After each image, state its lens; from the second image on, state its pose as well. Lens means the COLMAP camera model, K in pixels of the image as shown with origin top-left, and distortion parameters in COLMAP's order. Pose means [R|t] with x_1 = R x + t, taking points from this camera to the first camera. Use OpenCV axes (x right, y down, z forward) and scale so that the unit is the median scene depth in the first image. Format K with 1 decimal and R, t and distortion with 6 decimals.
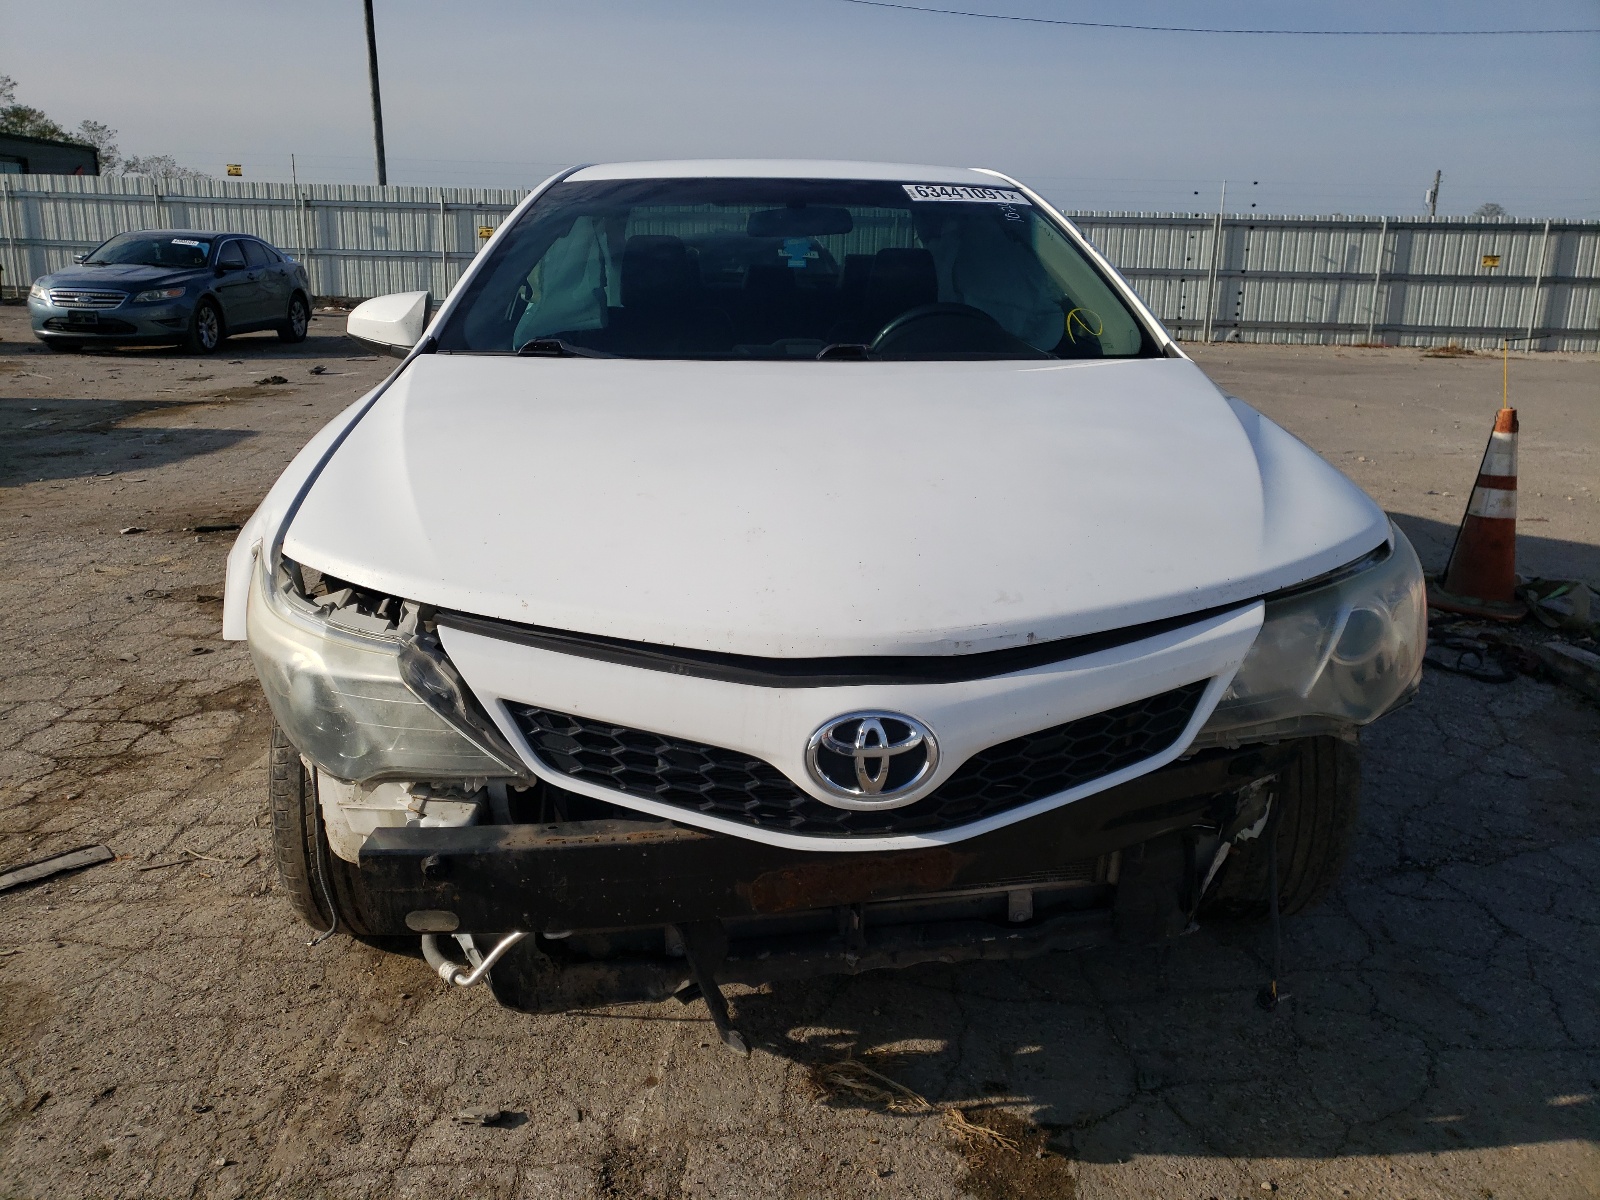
lens RADIAL K [[1369.4, 0, 803.3], [0, 1369.4, 670.3], [0, 0, 1]] dist [0.032371, 0.000370]
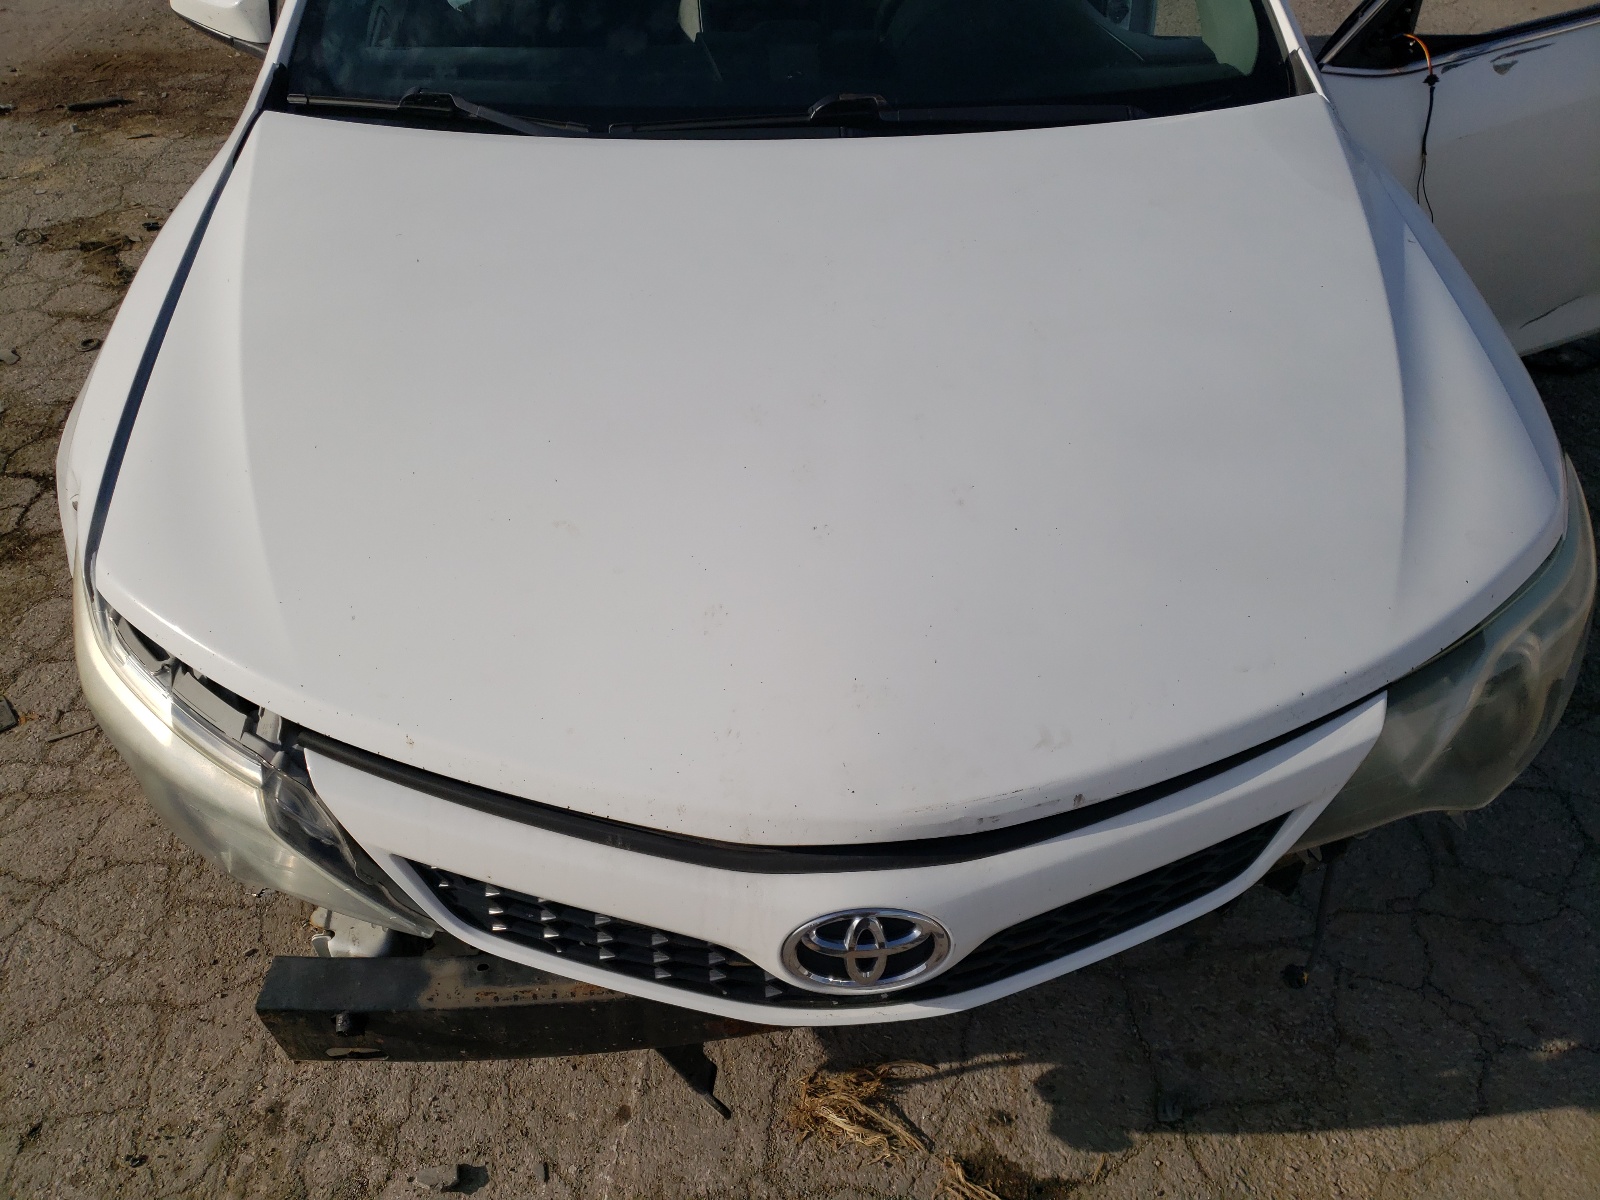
lens RADIAL K [[1369.4, 0, 803.3], [0, 1369.4, 670.3], [0, 0, 1]] dist [0.032371, 0.000370]
pose [[0.999936, 0.000665, -0.011326, 0.018947], [0.004022, 0.912672, 0.408673, -0.340160], [0.010609, -0.408693, 0.912610, 0.283043]]
